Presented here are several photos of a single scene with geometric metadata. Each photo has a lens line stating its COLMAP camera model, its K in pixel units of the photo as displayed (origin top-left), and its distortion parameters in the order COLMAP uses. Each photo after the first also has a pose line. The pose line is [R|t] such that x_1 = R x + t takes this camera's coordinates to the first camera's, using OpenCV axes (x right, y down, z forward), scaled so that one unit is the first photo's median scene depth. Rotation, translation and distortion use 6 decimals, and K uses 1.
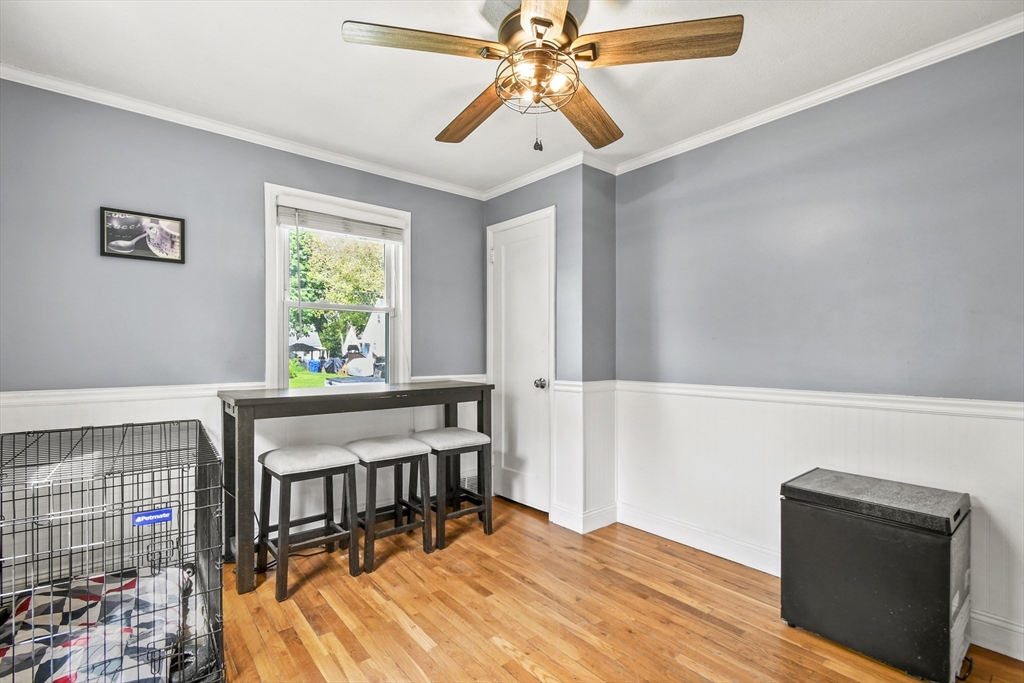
lens RADIAL K [[464.1, 0, 512.4], [0, 464.1, 352.2], [0, 0, 1]] dist [0.000088, -0.000439]
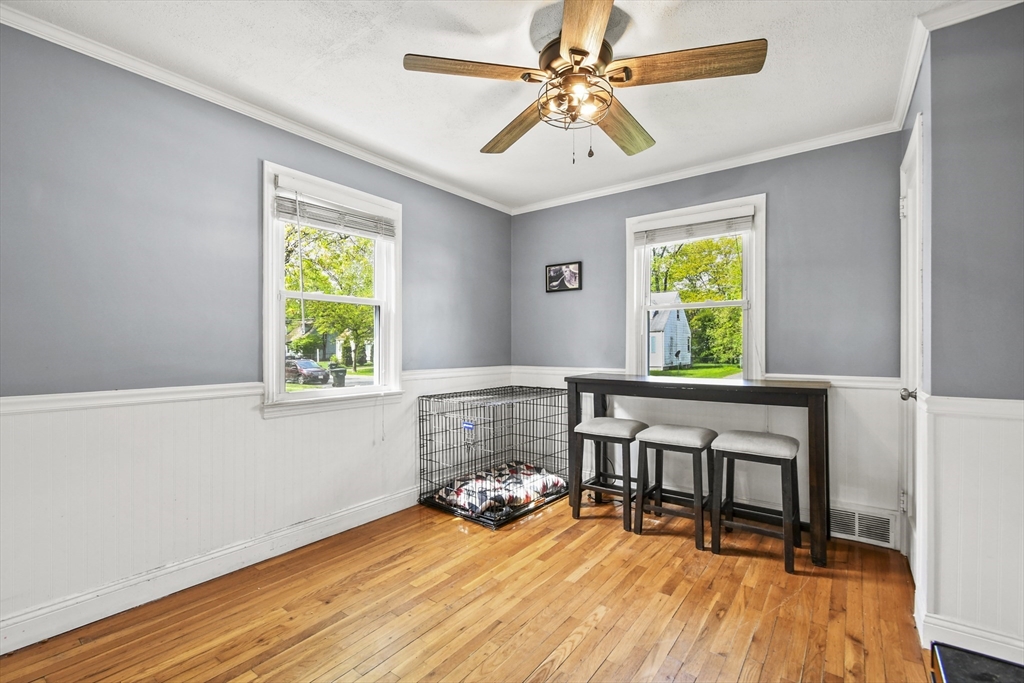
lens RADIAL K [[453.2, 0, 493.7], [0, 453.2, 342.9], [0, 0, 1]] dist [-0.001199, -0.000359]
pose [[0.213137, -0.008357, -0.976987, 0.741981], [0.001069, 0.999965, -0.008321, 0.000411], [0.977022, 0.000729, 0.213138, 0.402575]]
